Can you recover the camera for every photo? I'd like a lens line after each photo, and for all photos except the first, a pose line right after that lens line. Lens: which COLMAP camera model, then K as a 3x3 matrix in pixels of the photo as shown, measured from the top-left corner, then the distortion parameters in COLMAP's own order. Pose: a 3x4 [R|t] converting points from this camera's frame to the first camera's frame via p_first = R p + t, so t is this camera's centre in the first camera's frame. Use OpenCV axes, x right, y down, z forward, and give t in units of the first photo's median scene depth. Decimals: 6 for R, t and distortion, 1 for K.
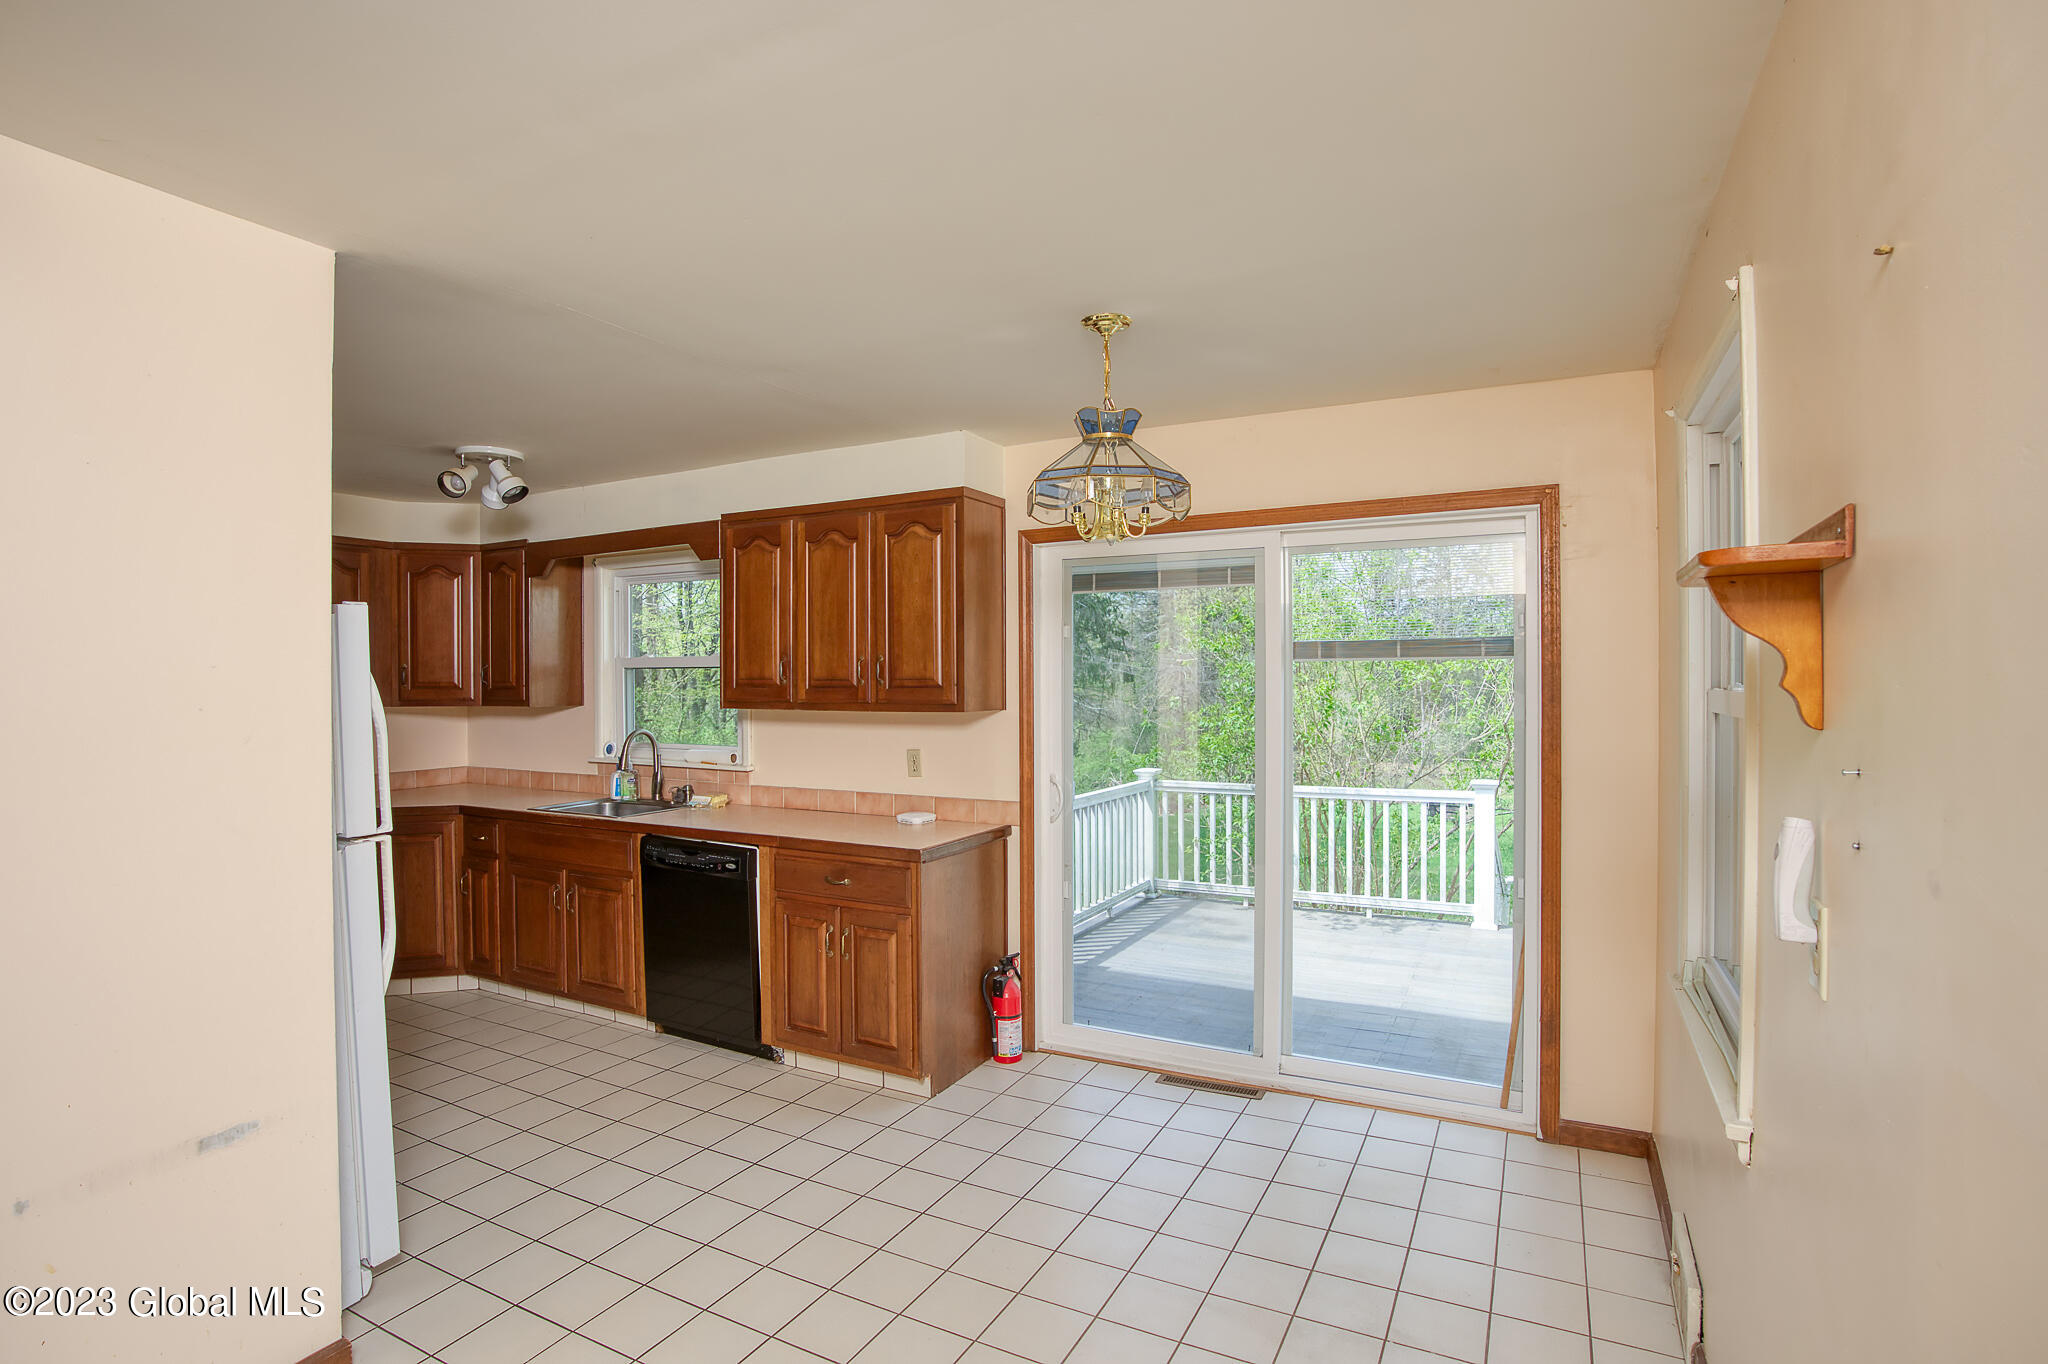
lens RADIAL K [[942.8, 0, 999.9], [0, 942.8, 680.4], [0, 0, 1]] dist [-0.009110, 0.005311]
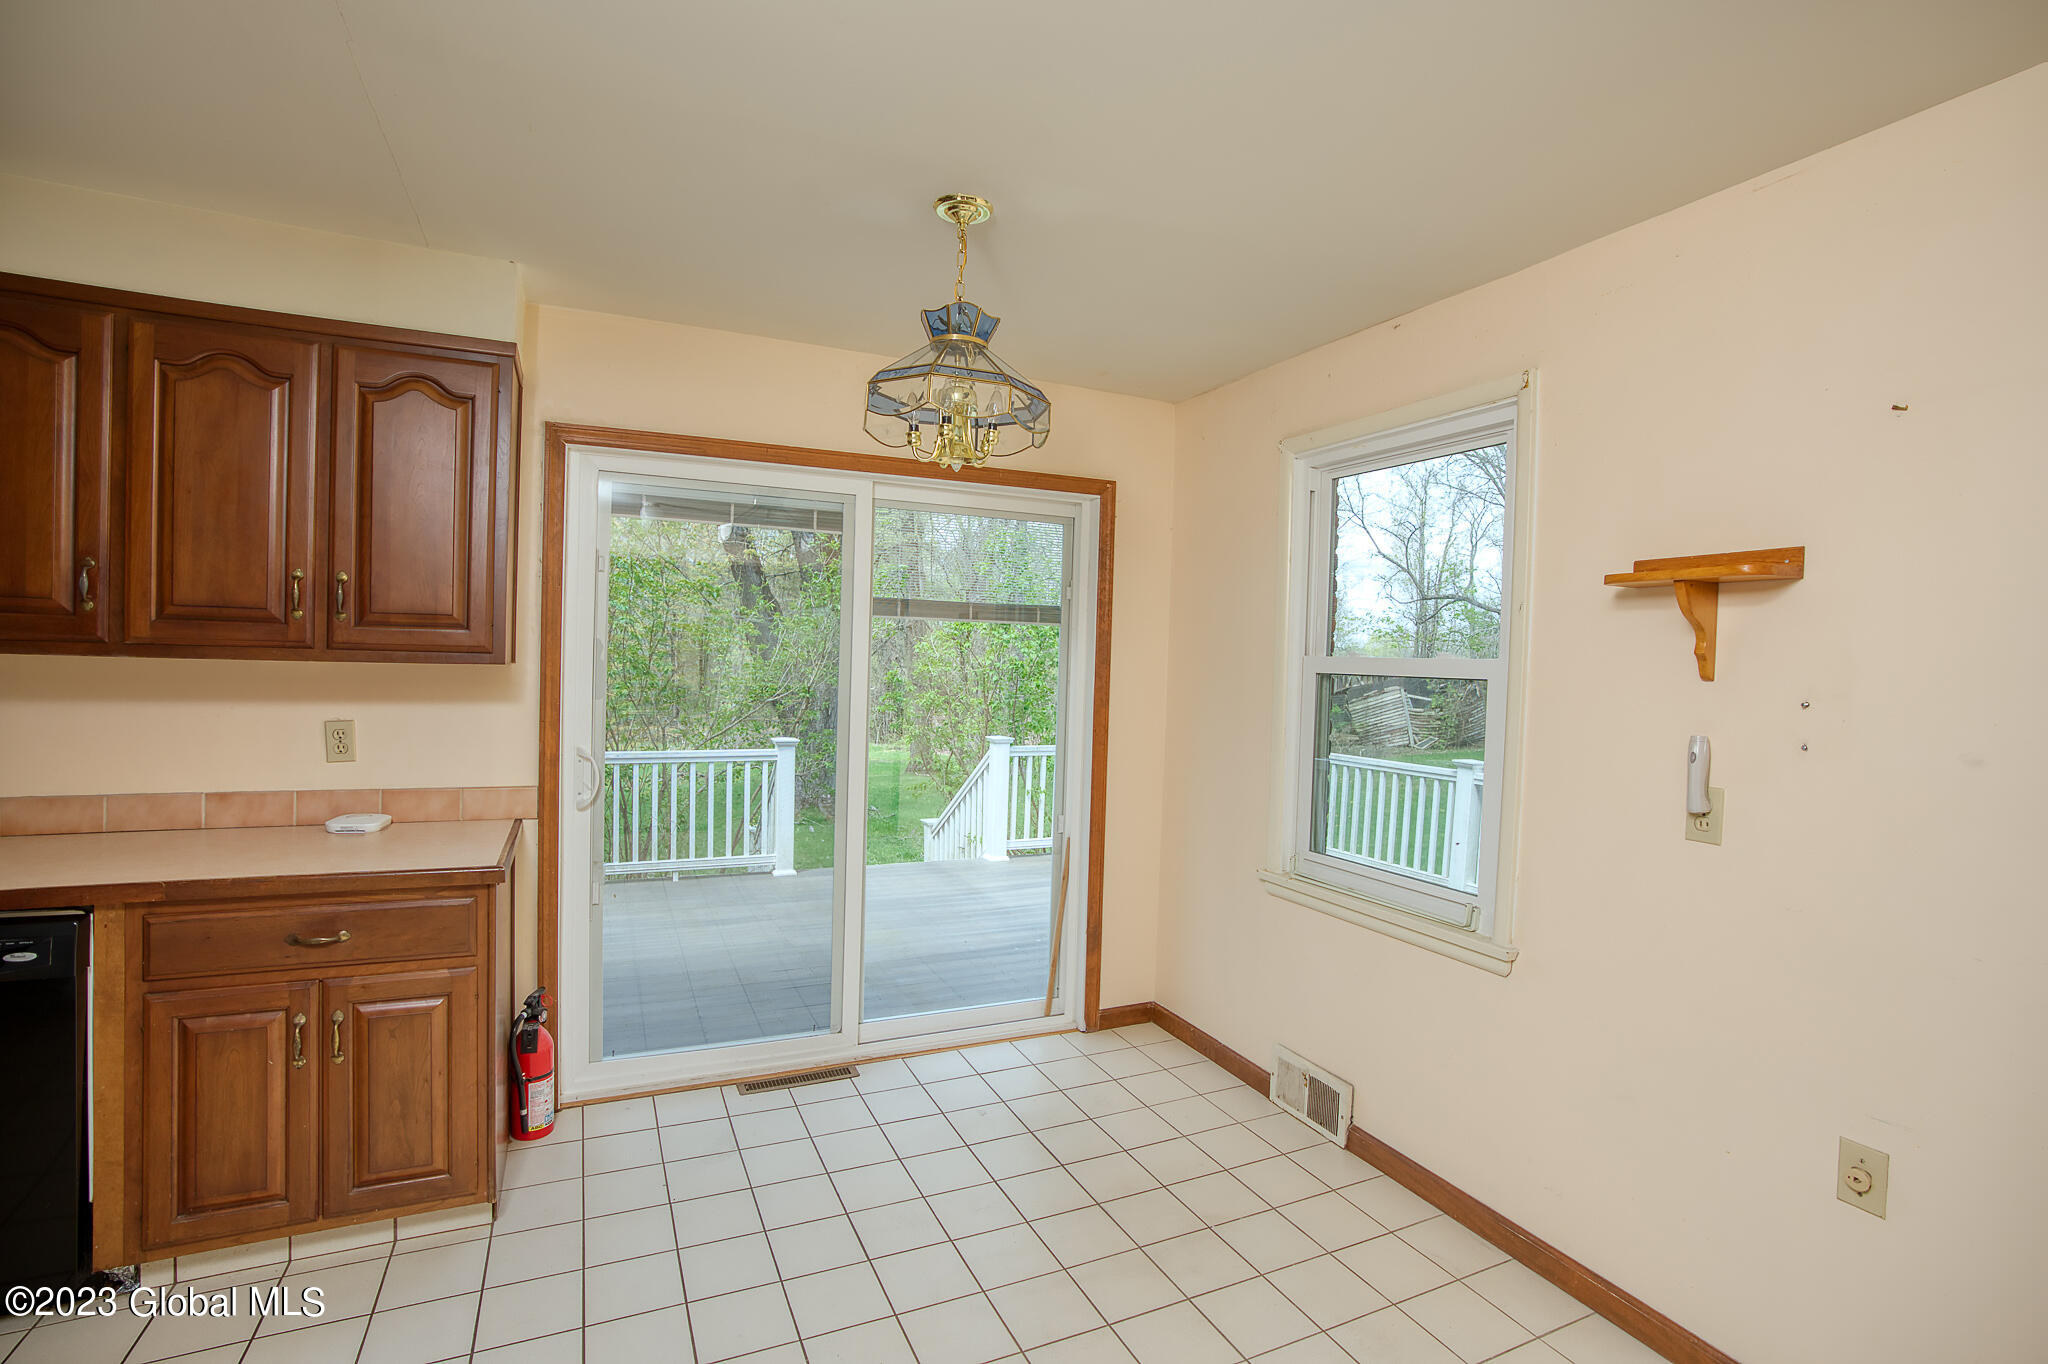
lens RADIAL K [[942.8, 0, 999.9], [0, 942.8, 680.4], [0, 0, 1]] dist [-0.009110, 0.005311]
pose [[0.651133, 0.005031, 0.758947, -0.328375], [-0.035159, 0.999104, 0.023542, 0.016169], [-0.758149, -0.042013, 0.650727, 0.263805]]
